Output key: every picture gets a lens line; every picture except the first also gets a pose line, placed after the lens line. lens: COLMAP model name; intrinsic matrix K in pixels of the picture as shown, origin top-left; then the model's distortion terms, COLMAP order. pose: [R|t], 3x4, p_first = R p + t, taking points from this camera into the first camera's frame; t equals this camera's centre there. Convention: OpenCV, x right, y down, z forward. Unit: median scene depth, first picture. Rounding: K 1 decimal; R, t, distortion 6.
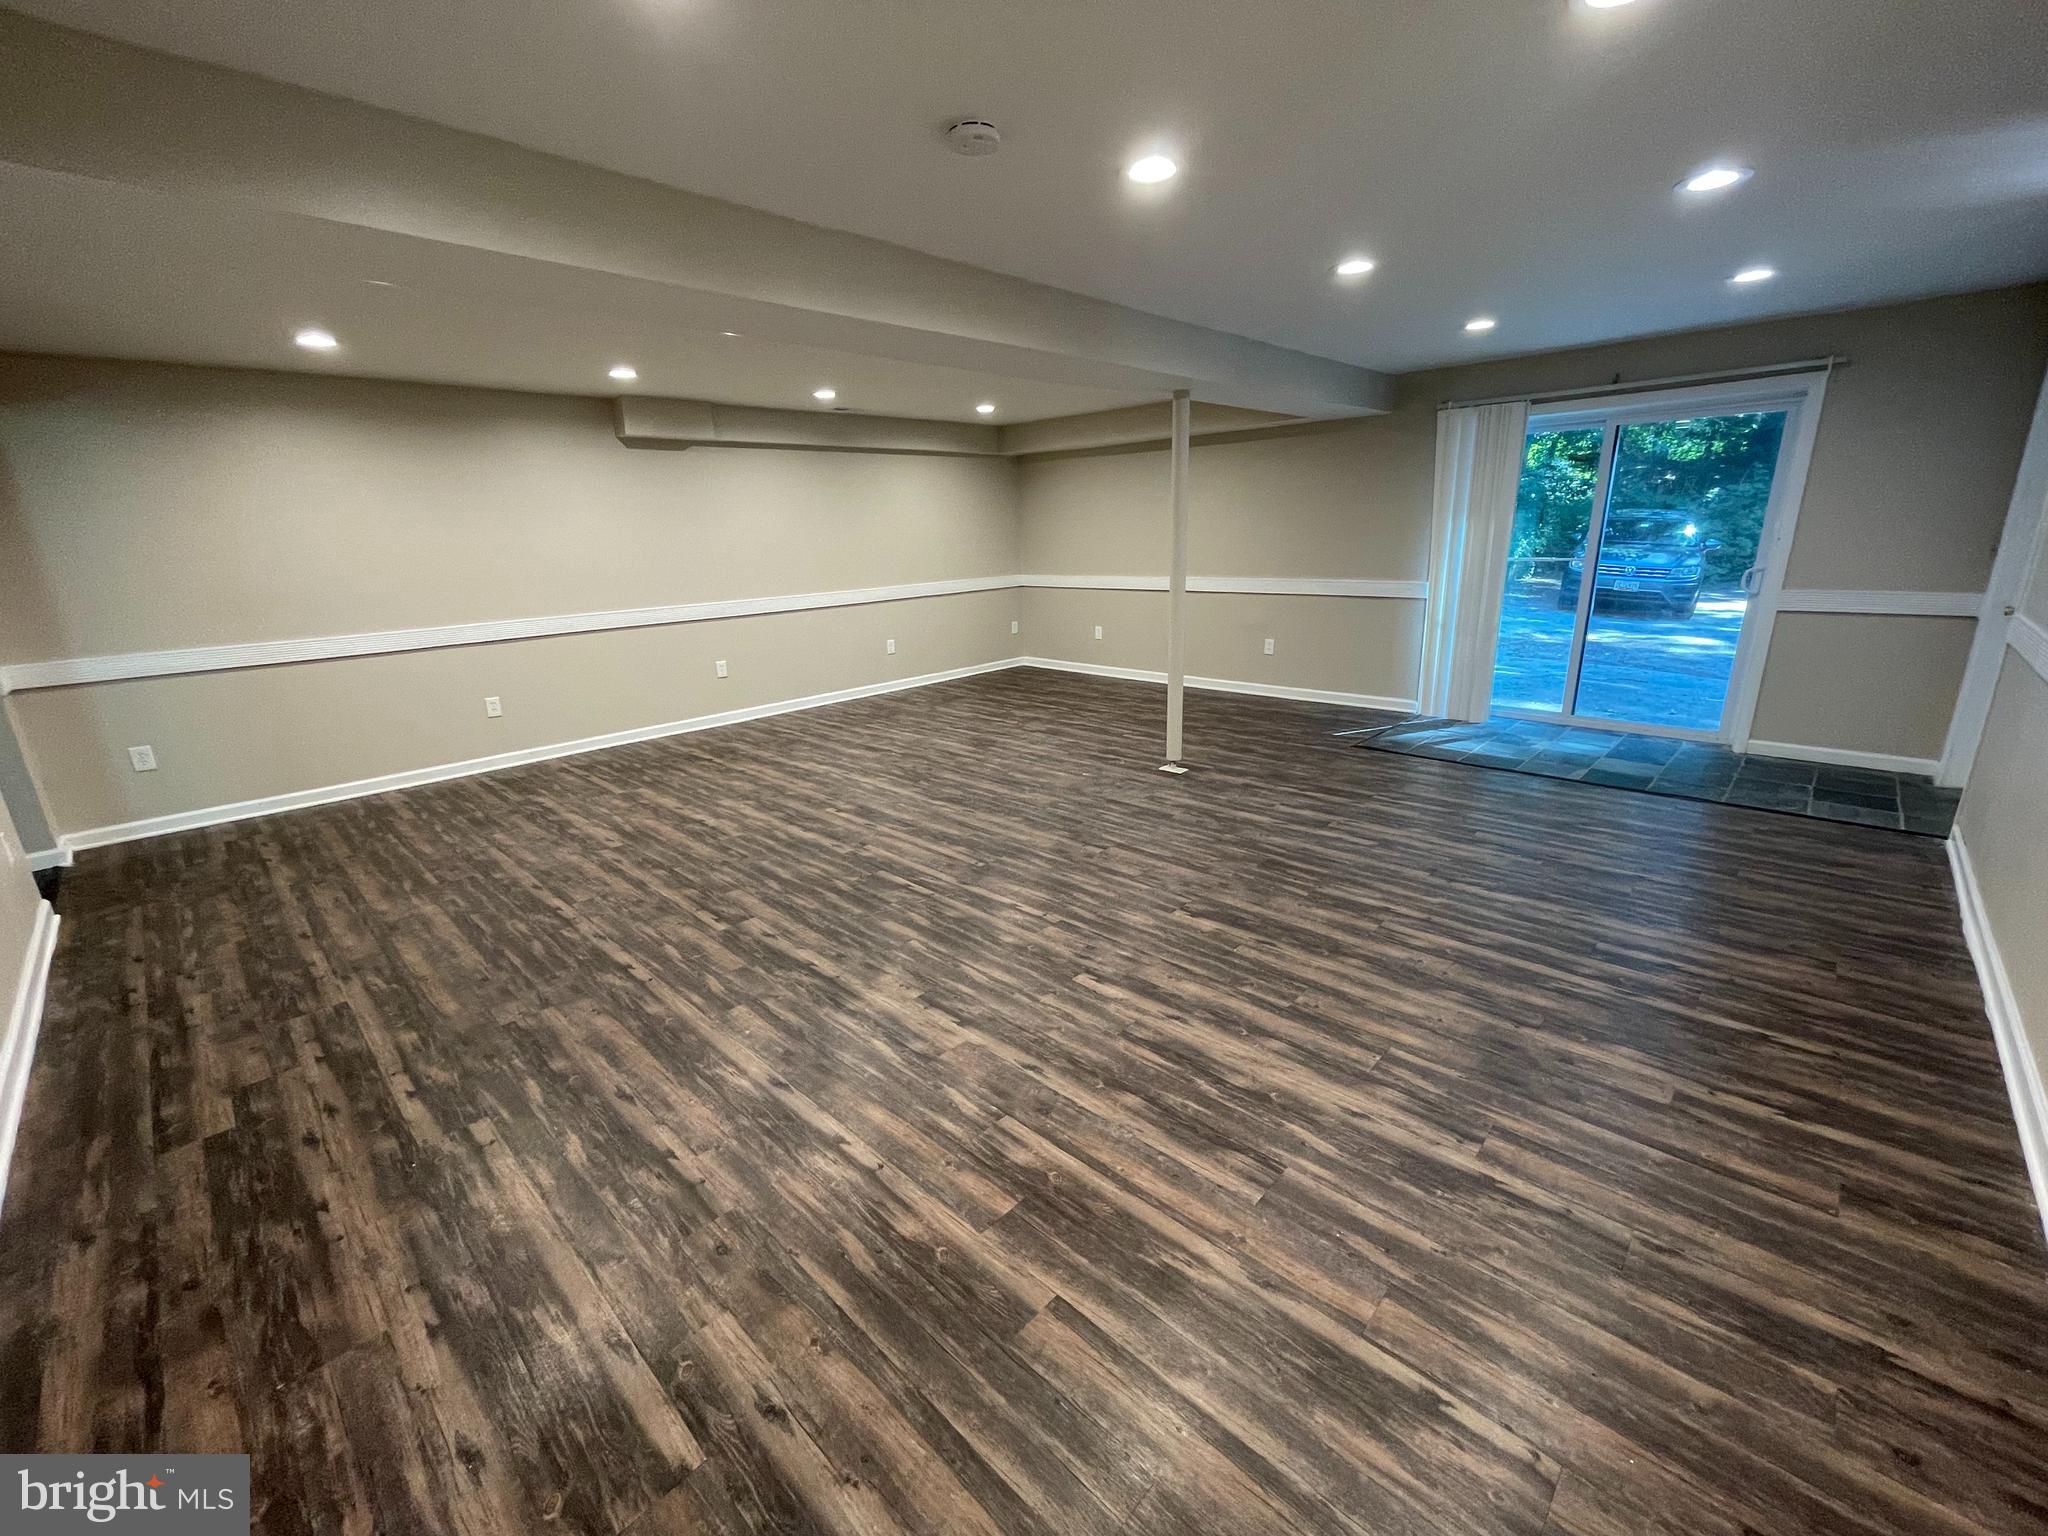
lens RADIAL K [[824.8, 0, 1016.8], [0, 824.8, 767.1], [0, 0, 1]] dist [-0.001838, -0.000094]
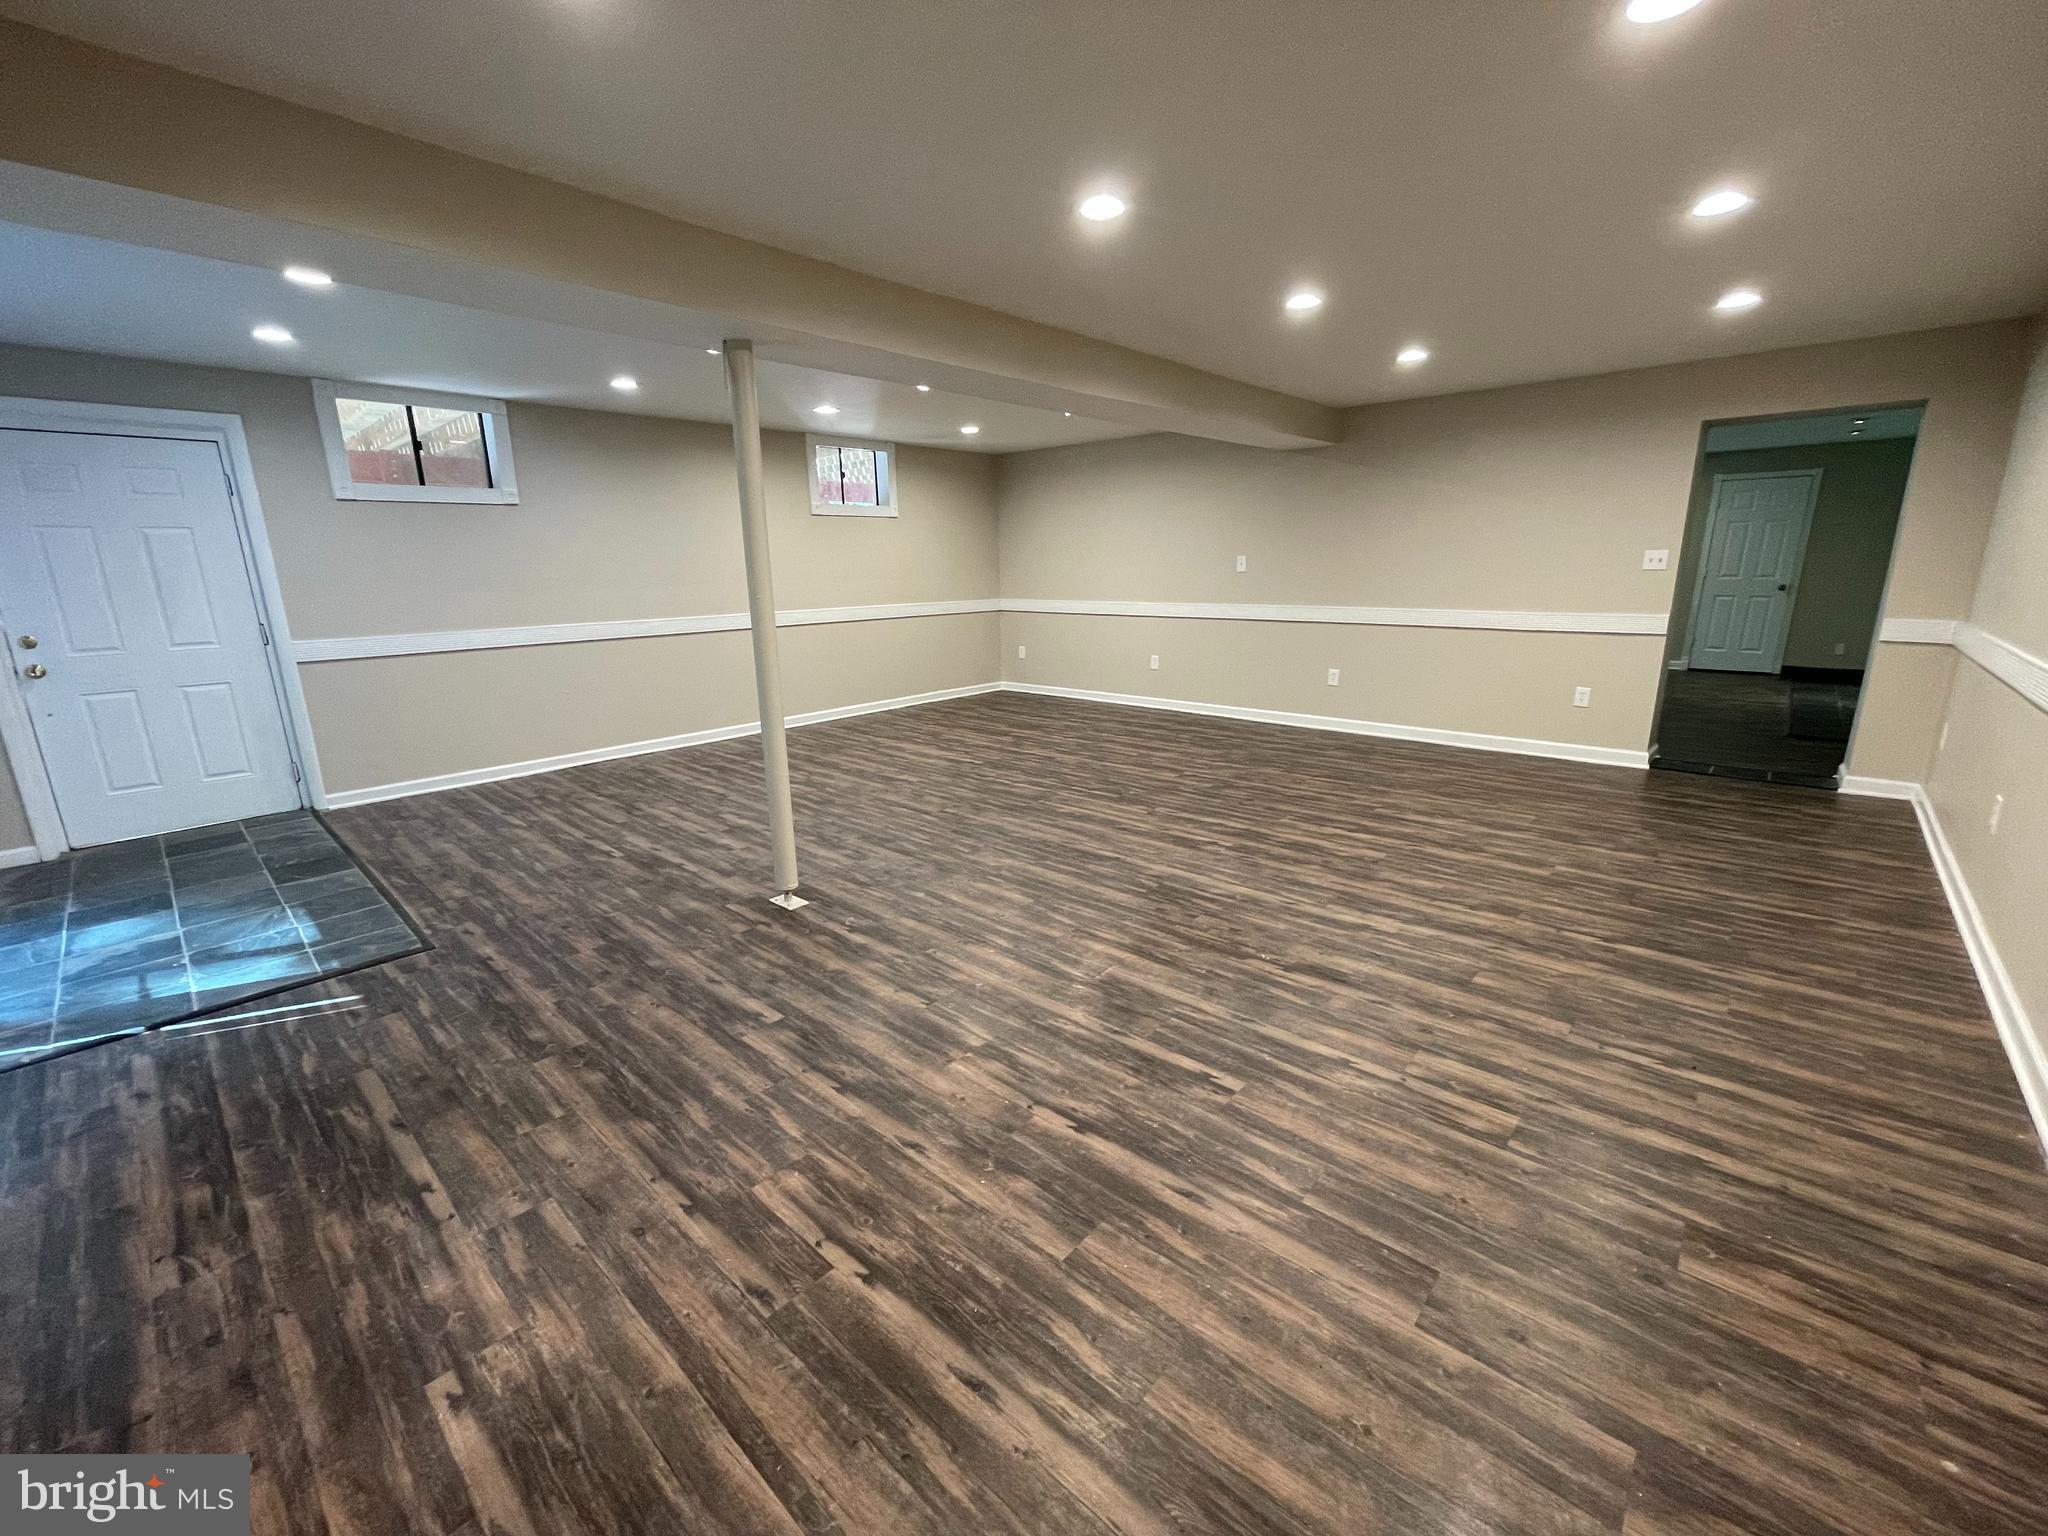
lens RADIAL K [[824.8, 0, 1016.8], [0, 824.8, 767.1], [0, 0, 1]] dist [-0.001838, -0.000094]
pose [[-0.998496, 0.053972, -0.009583, 0.004954], [0.041847, 0.863435, 0.502721, -0.637106], [0.035407, 0.501564, -0.864395, 2.298886]]
